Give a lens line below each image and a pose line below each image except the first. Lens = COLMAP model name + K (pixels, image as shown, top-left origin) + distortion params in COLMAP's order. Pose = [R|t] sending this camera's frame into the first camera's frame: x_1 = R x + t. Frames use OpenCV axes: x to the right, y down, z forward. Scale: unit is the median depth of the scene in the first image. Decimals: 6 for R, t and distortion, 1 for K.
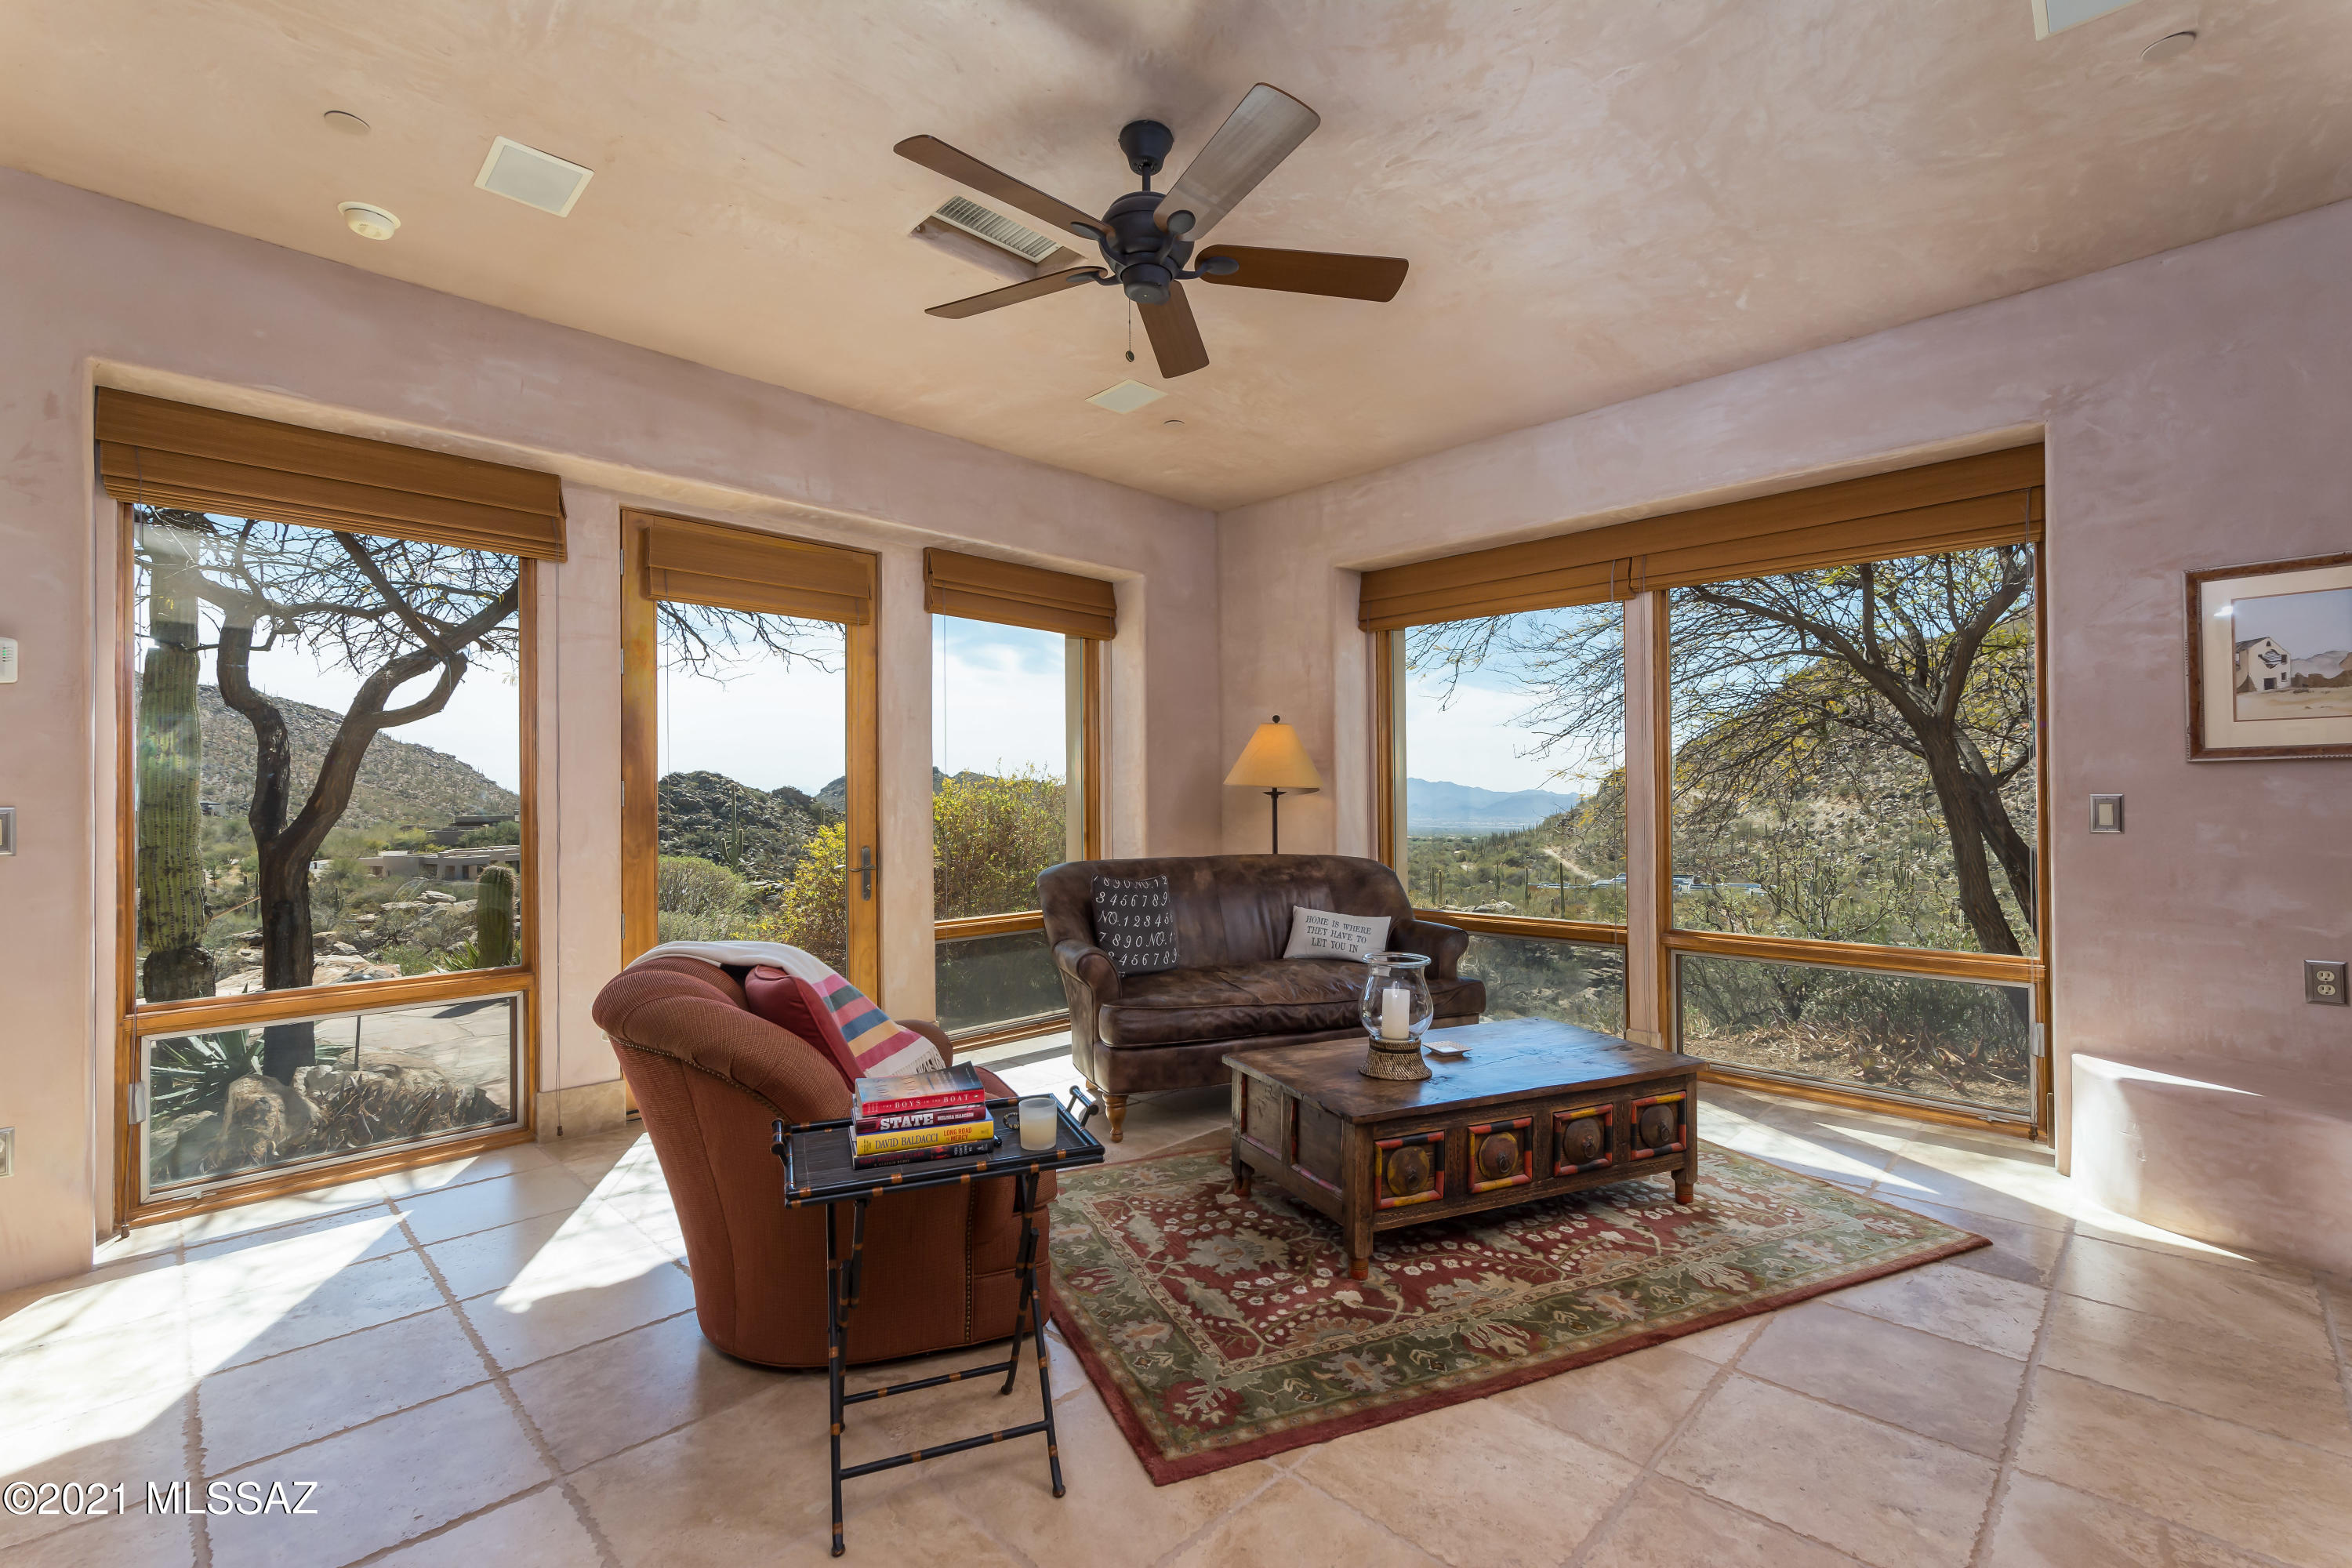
lens RADIAL K [[1022.2, 0, 1173.3], [0, 1022.2, 791.7], [0, 0, 1]] dist [0.002007, 0.000875]
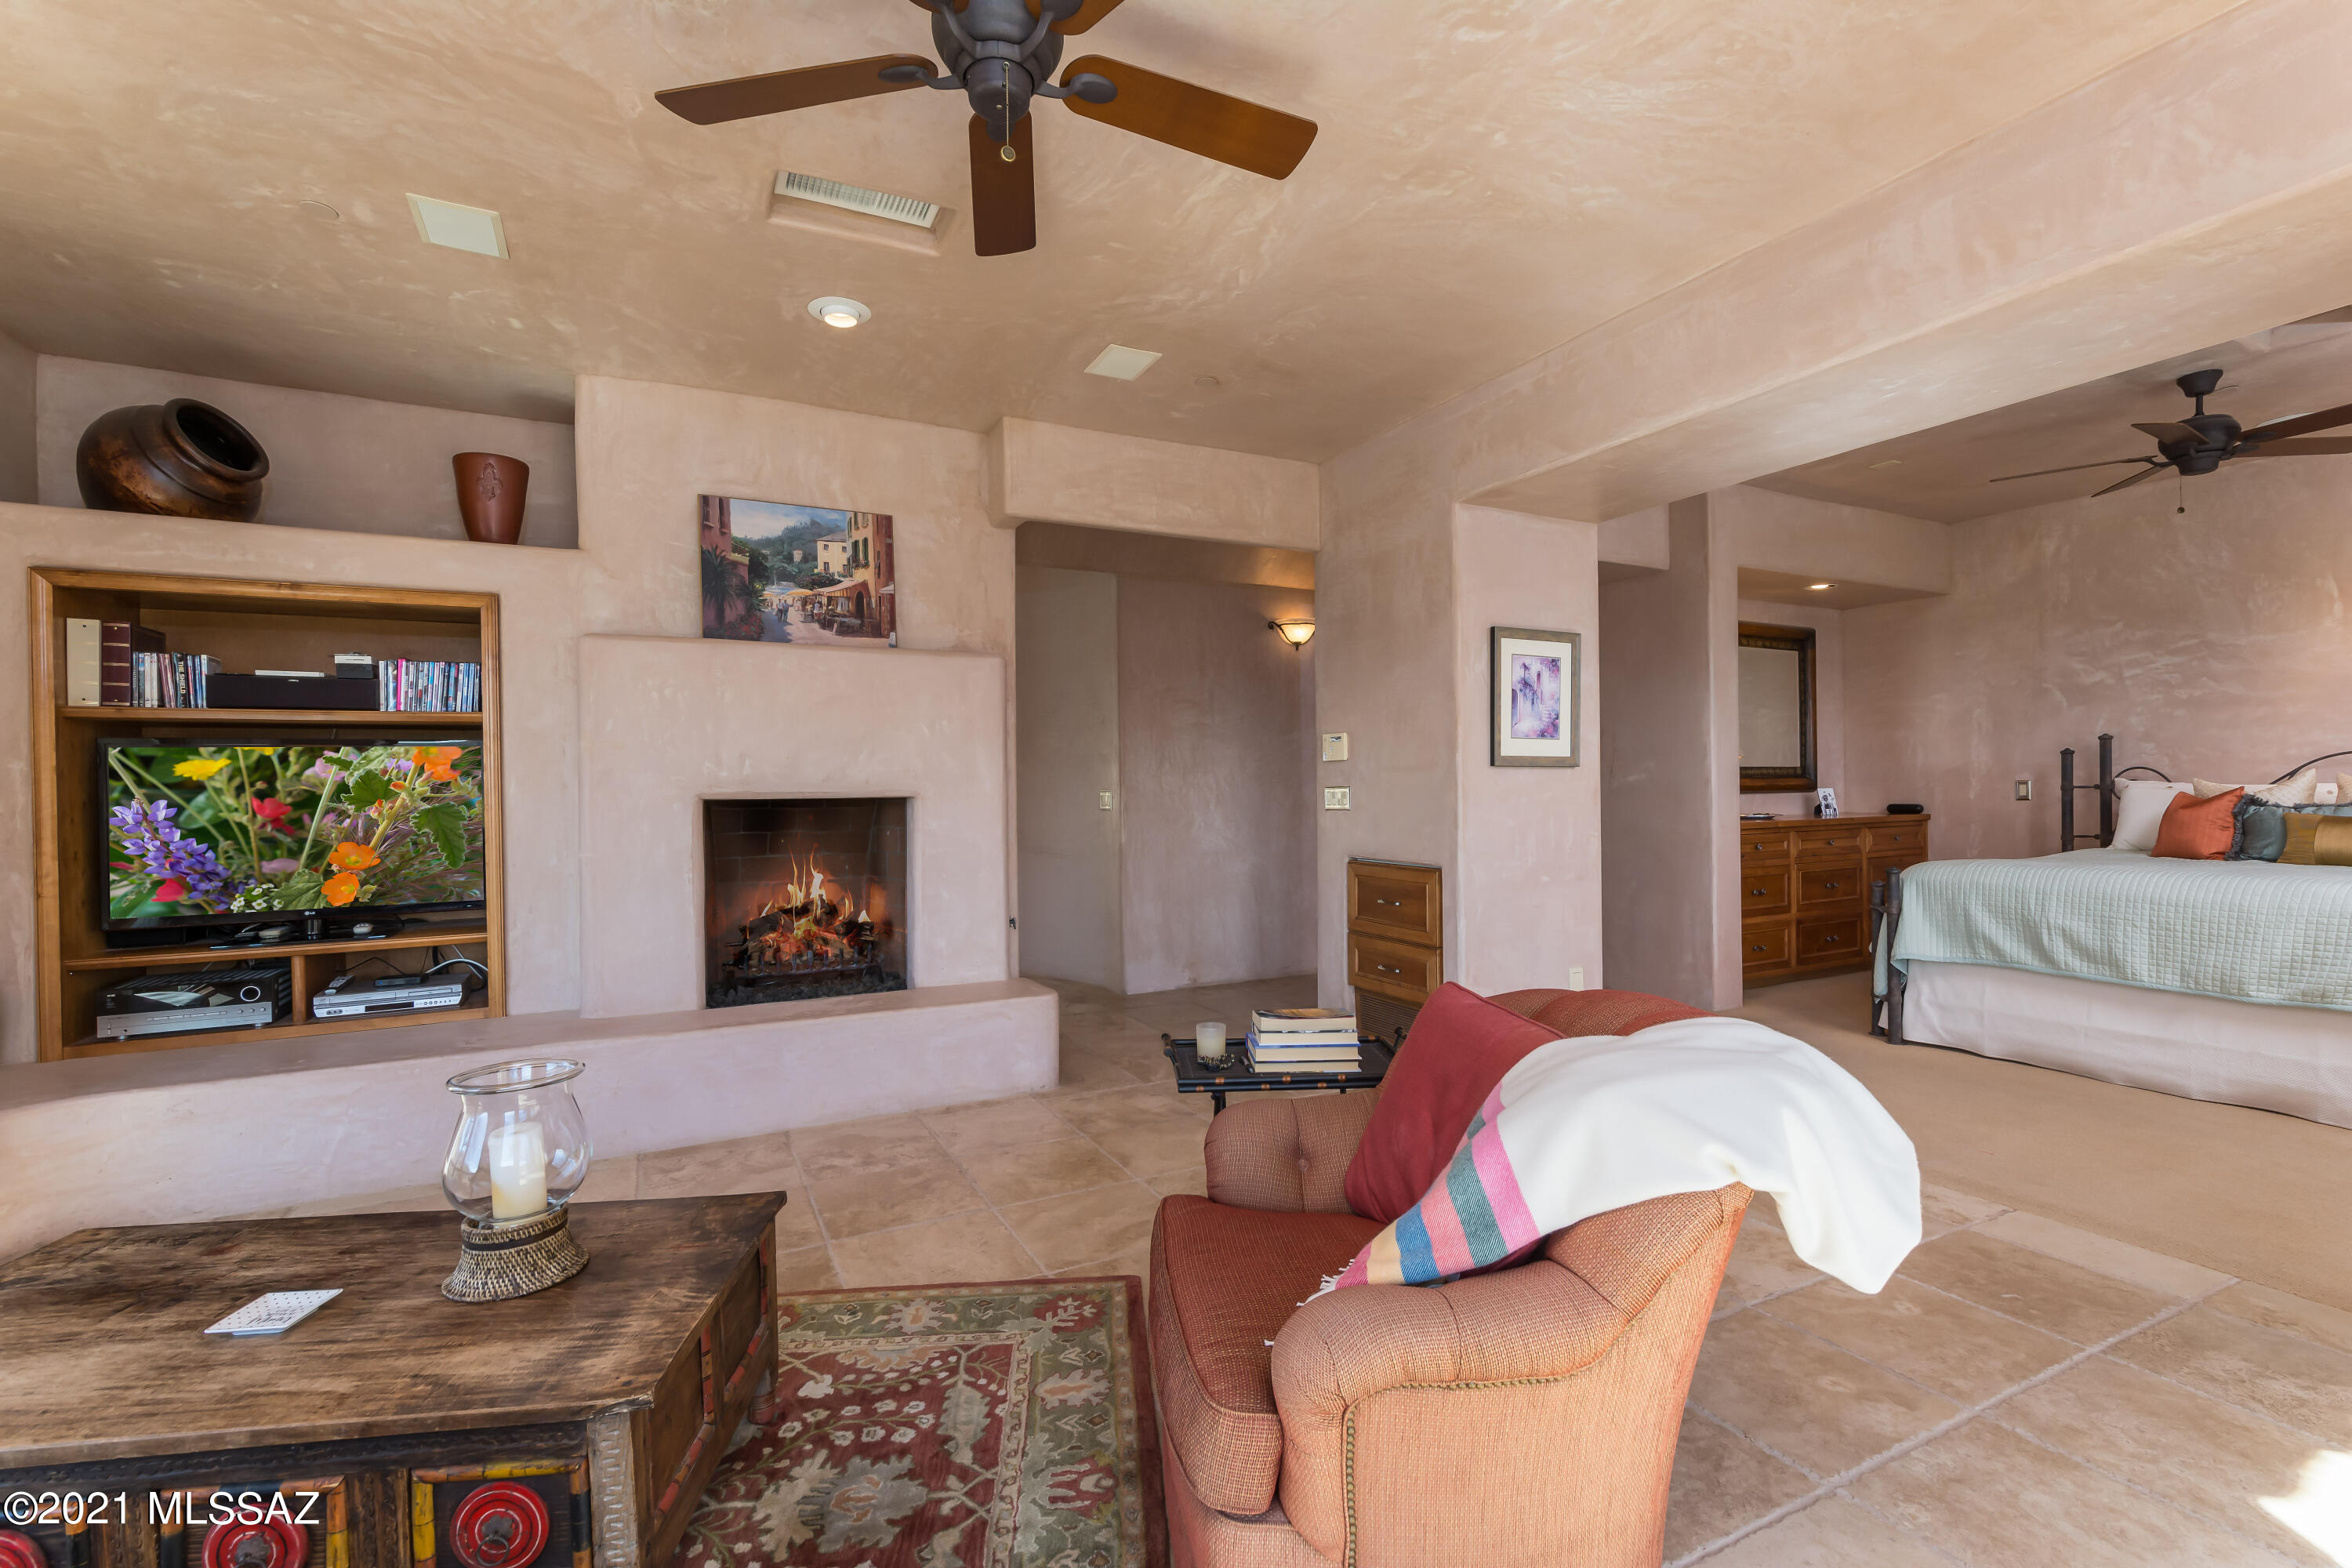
lens RADIAL K [[1022.2, 0, 1173.3], [0, 1022.2, 791.7], [0, 0, 1]] dist [0.002007, 0.000875]
pose [[-0.948273, 0.017705, 0.316962, -0.386089], [0.016655, 0.999843, -0.006024, 0.017595], [-0.317019, -0.000433, -0.948419, 1.738457]]
